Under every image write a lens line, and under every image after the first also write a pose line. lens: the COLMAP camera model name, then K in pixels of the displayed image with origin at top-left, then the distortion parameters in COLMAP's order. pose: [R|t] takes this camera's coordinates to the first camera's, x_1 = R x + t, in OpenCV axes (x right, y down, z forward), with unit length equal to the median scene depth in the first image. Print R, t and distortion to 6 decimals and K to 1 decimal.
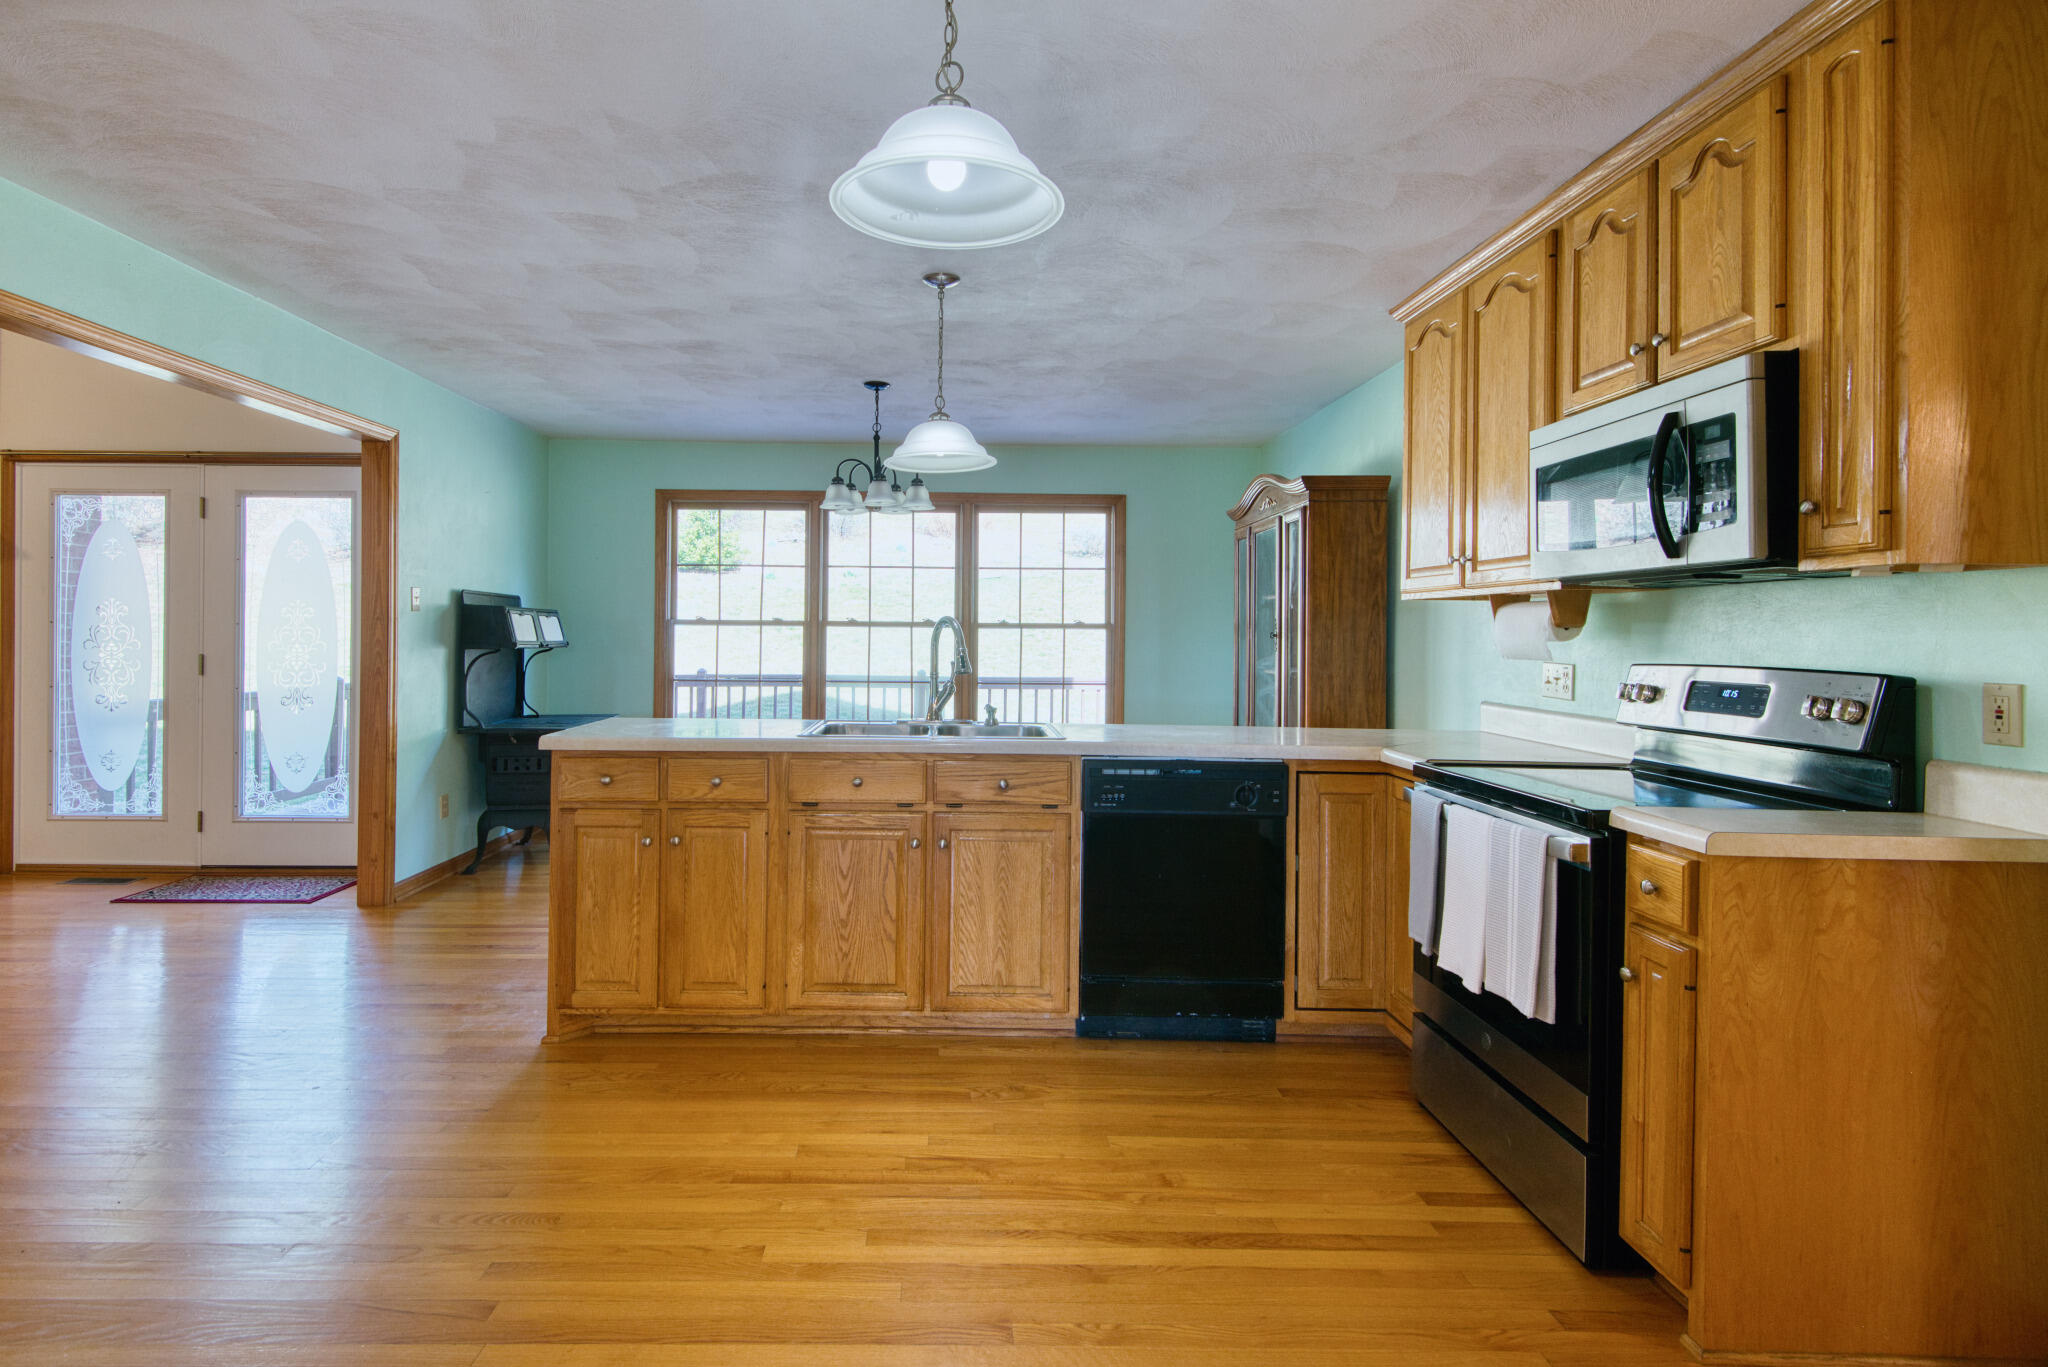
lens RADIAL K [[1011.5, 0, 954.3], [0, 1011.5, 632.8], [0, 0, 1]] dist [0.036782, -0.027104]
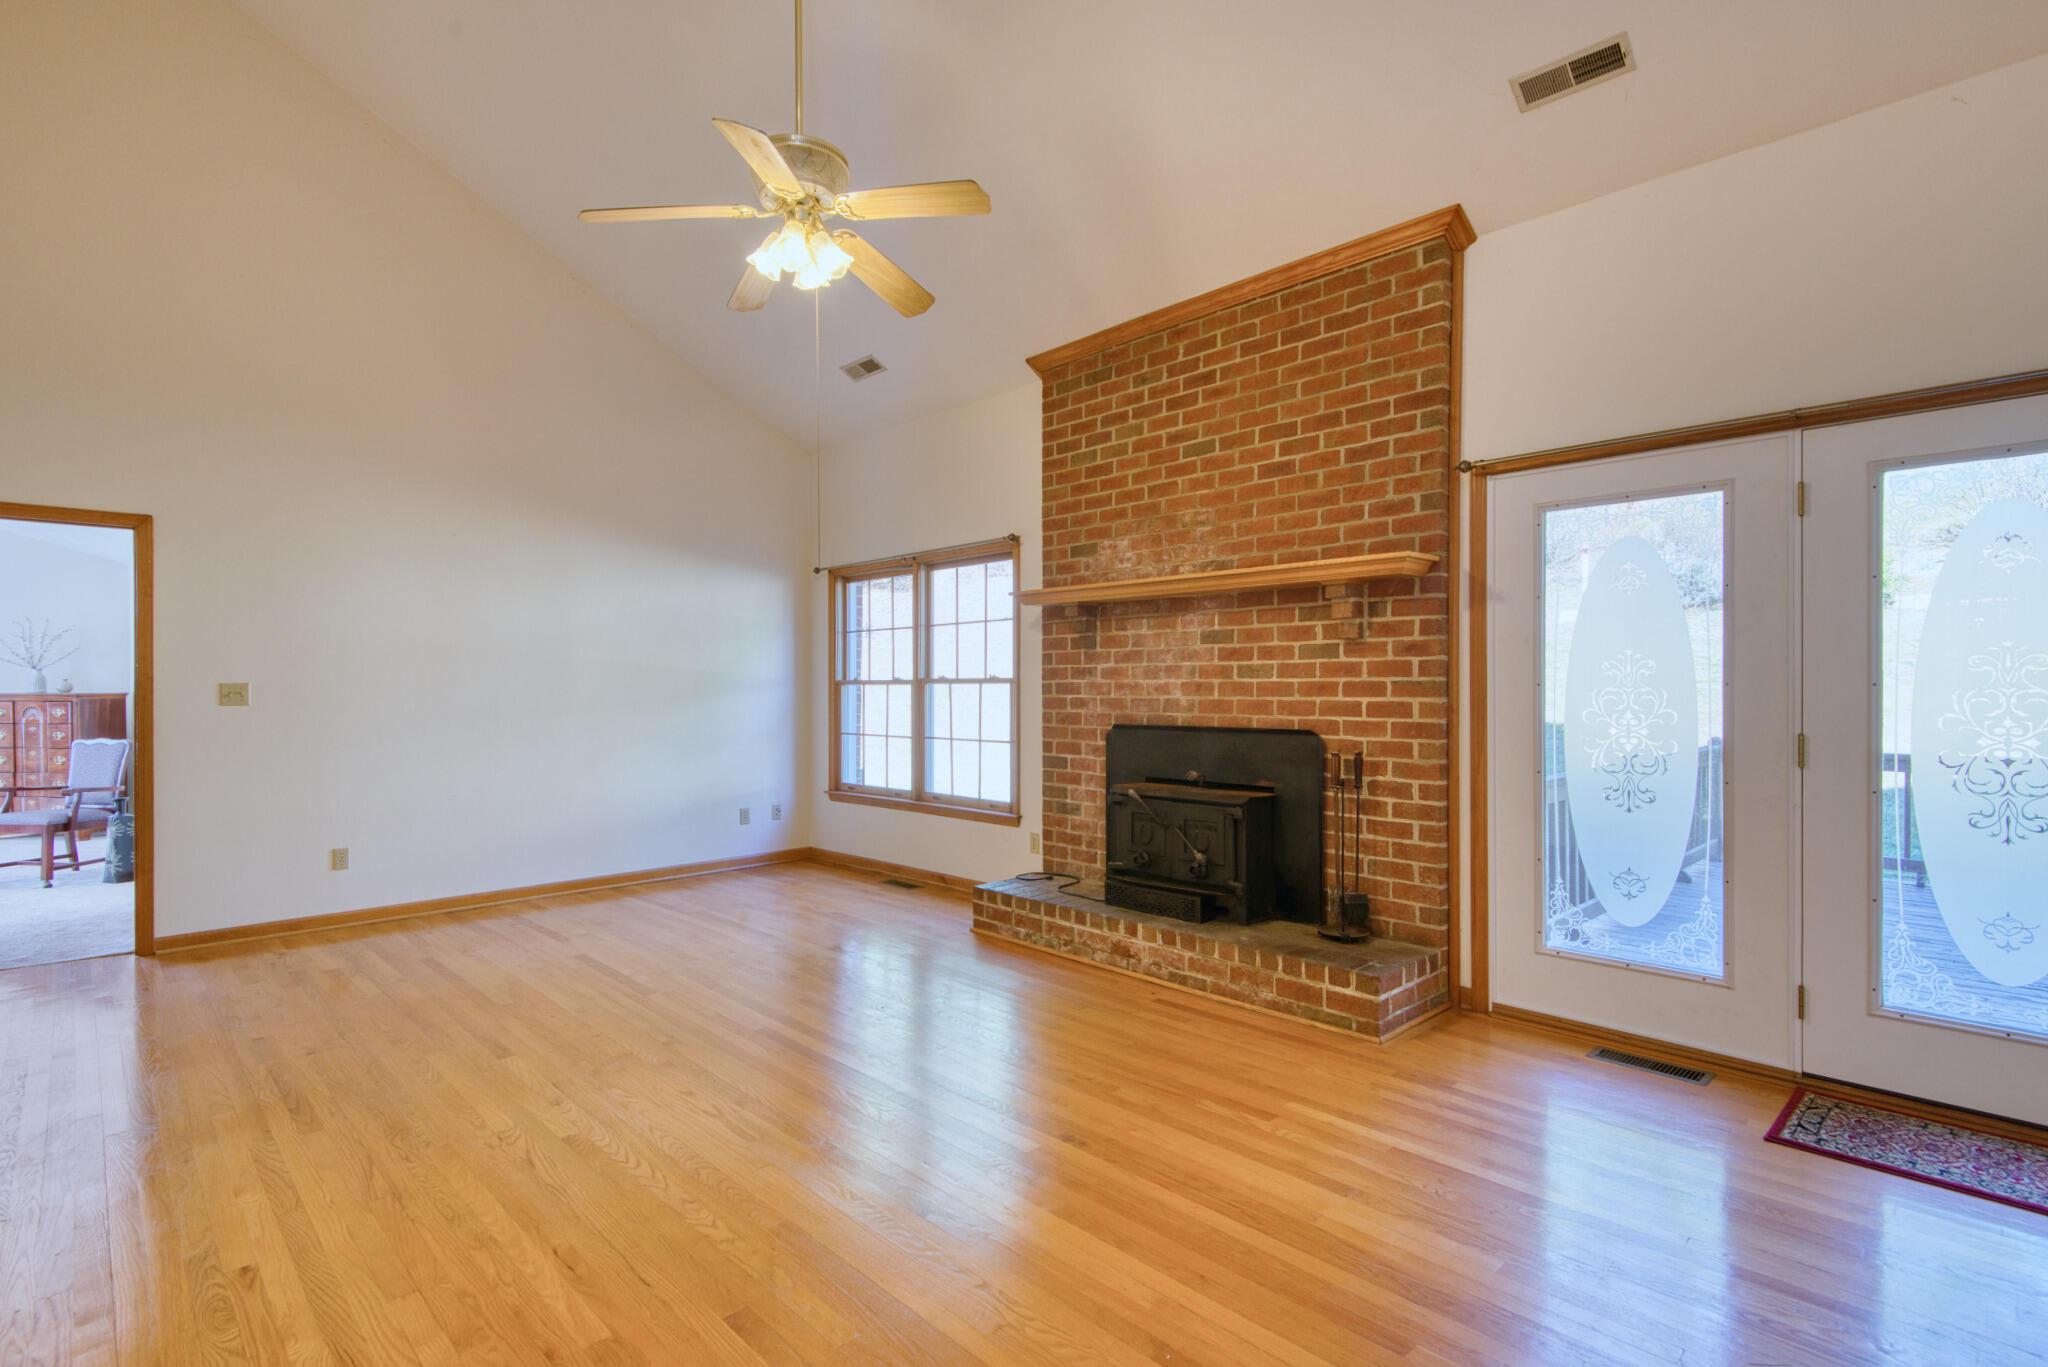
lens RADIAL K [[970.3, 0, 1017.1], [0, 970.3, 690.6], [0, 0, 1]] dist [0.047249, -0.029838]
pose [[0.692035, -0.007922, -0.721820, -1.068141], [0.008002, 0.999963, -0.003303, -0.011829], [0.721820, -0.003490, 0.692073, 0.404633]]
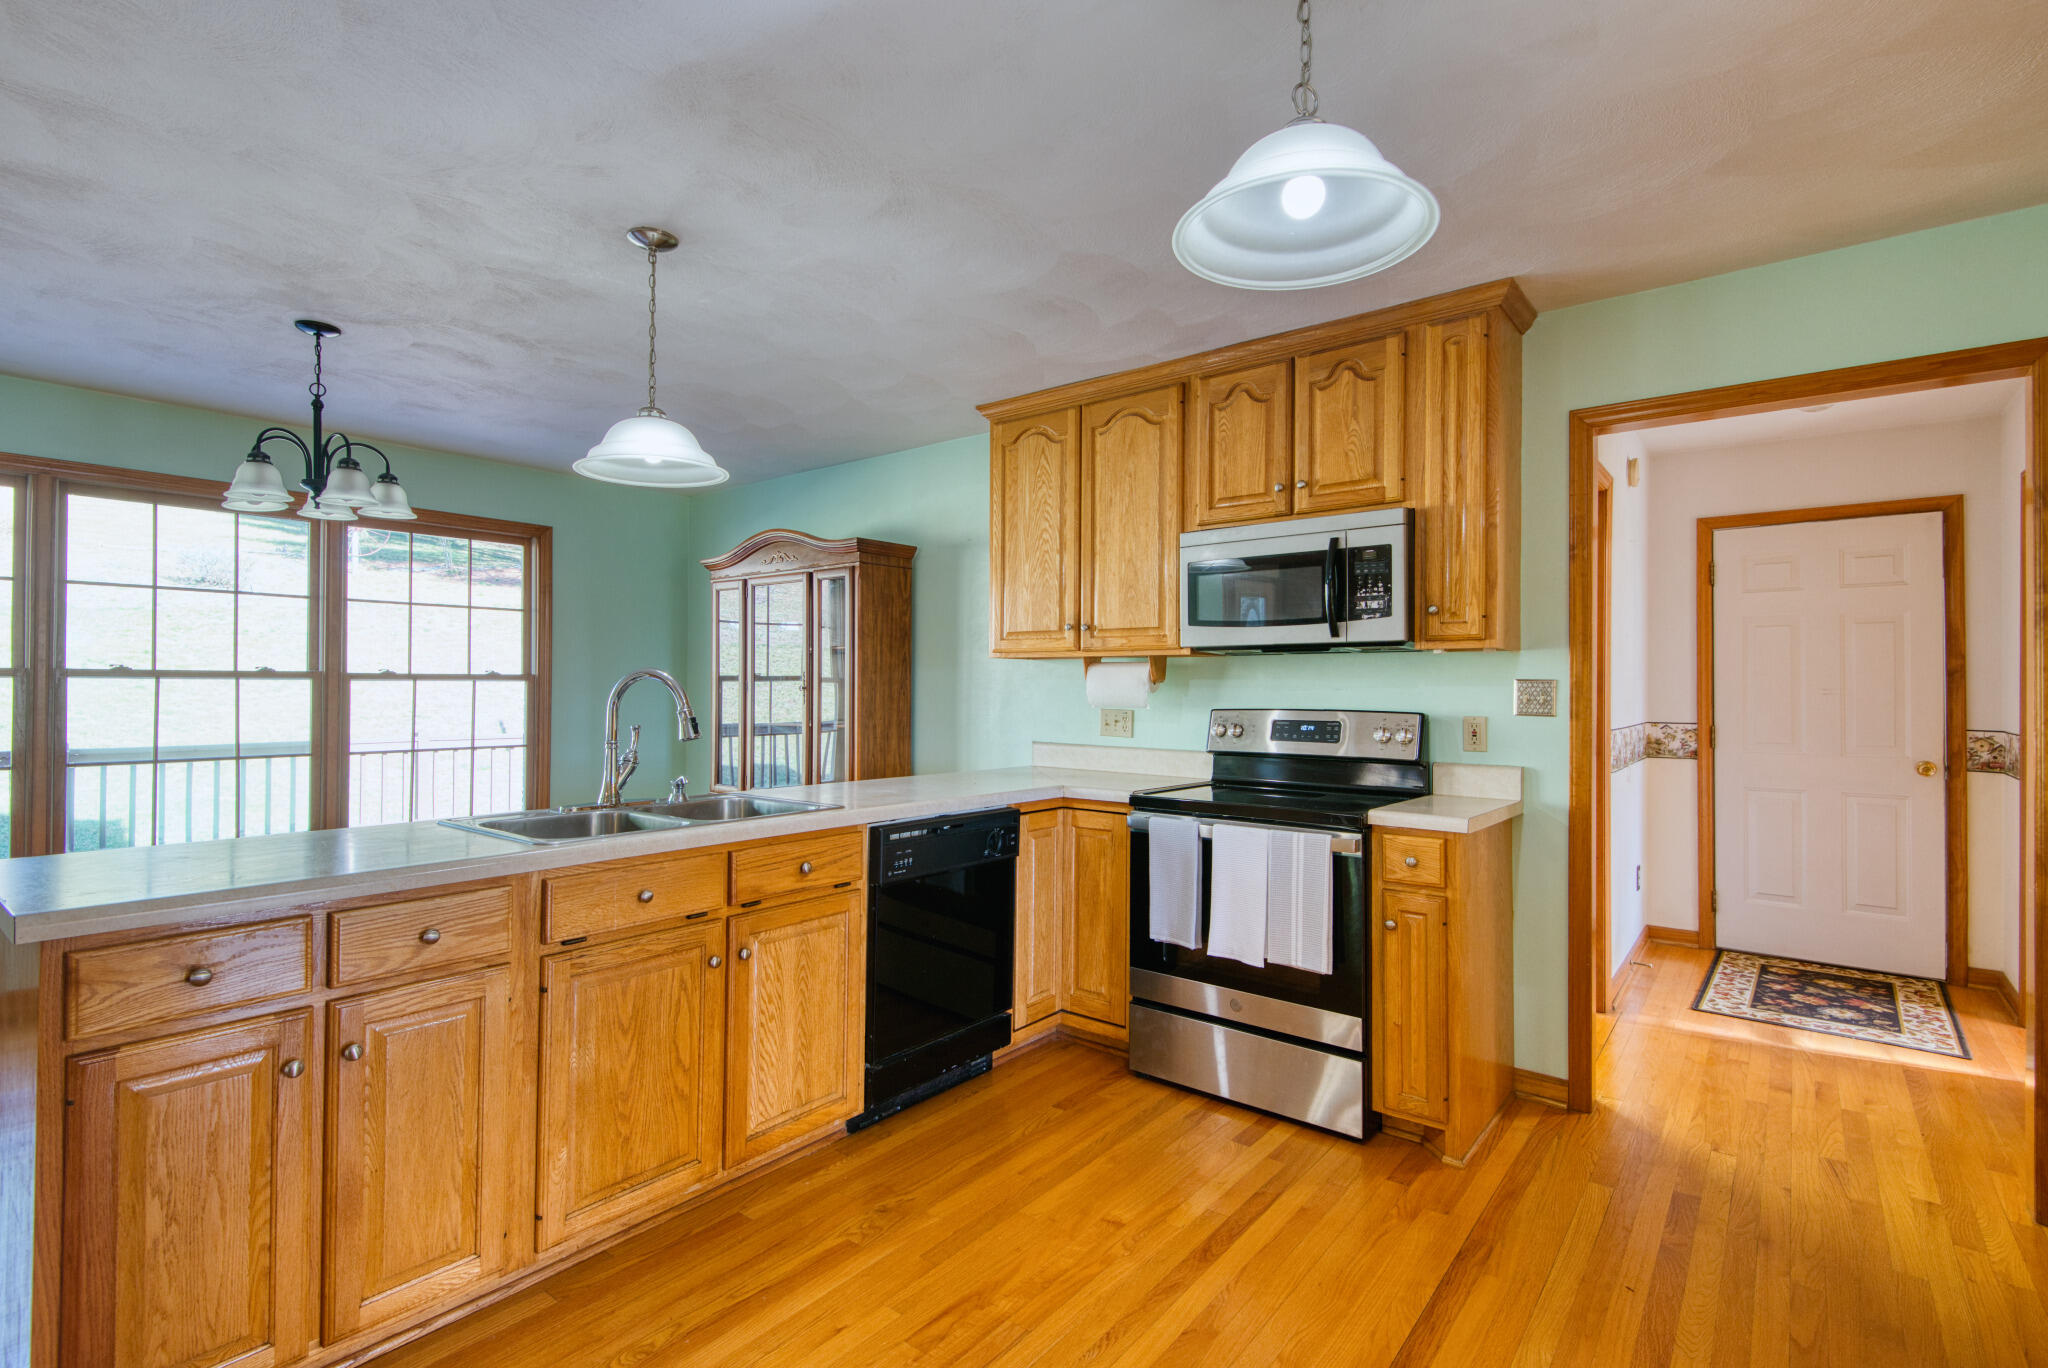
lens RADIAL K [[950.6, 0, 1017.3], [0, 950.6, 681.1], [0, 0, 1]] dist [0.042257, -0.028123]
pose [[0.628852, -0.000262, 0.777525, -0.462739], [0.000311, 1.000000, 0.000086, -0.007305], [-0.777525, 0.000187, 0.628852, 0.355835]]
